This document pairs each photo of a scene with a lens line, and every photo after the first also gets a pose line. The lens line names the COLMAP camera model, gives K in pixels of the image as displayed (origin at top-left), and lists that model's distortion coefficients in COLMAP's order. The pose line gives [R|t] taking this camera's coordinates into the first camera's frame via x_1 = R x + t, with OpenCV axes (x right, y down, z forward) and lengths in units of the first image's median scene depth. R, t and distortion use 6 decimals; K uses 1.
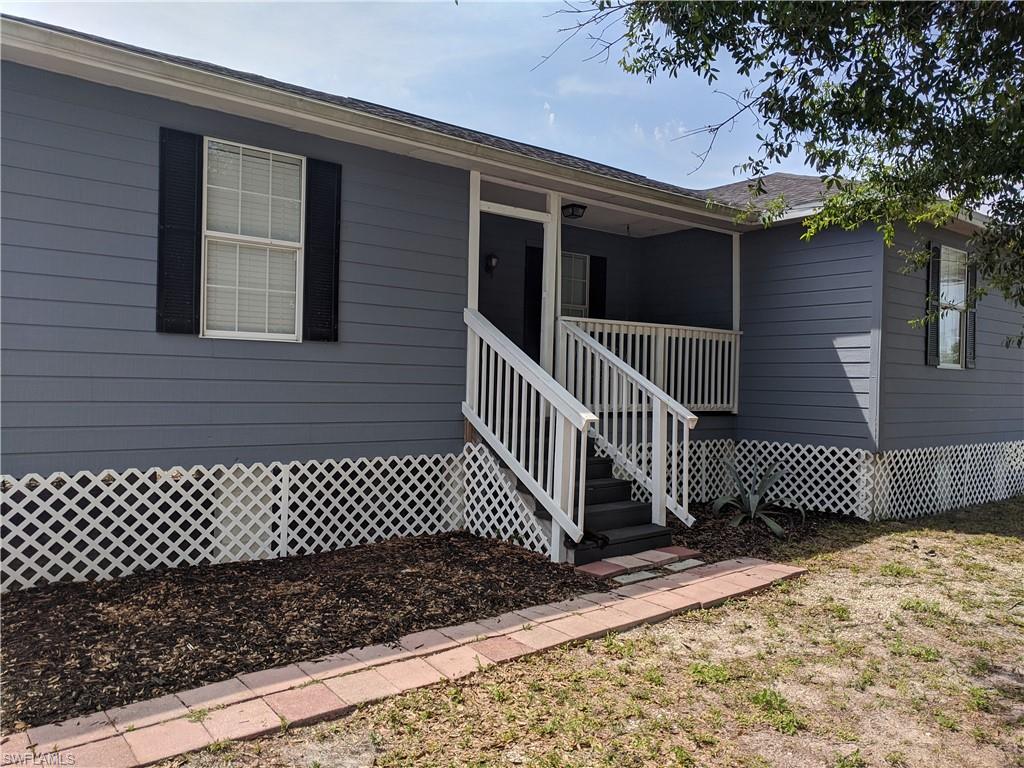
lens RADIAL K [[771.8, 0, 511.4], [0, 771.8, 382.0], [0, 0, 1]] dist [0.002395, 0.017390]
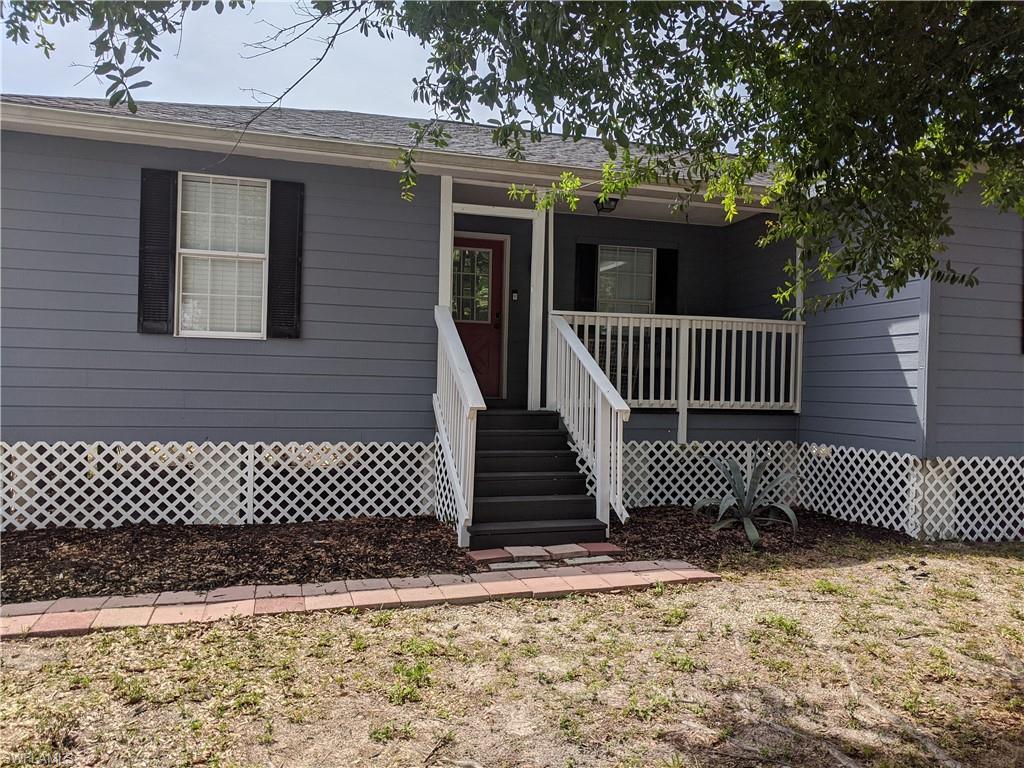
lens RADIAL K [[771.8, 0, 509.9], [0, 771.8, 383.2], [0, 0, 1]] dist [0.002395, 0.017390]
pose [[0.926029, -0.003098, -0.377440, 0.510490], [-0.001288, 0.999935, -0.011368, 0.027140], [0.377450, 0.011013, 0.925964, 0.067081]]
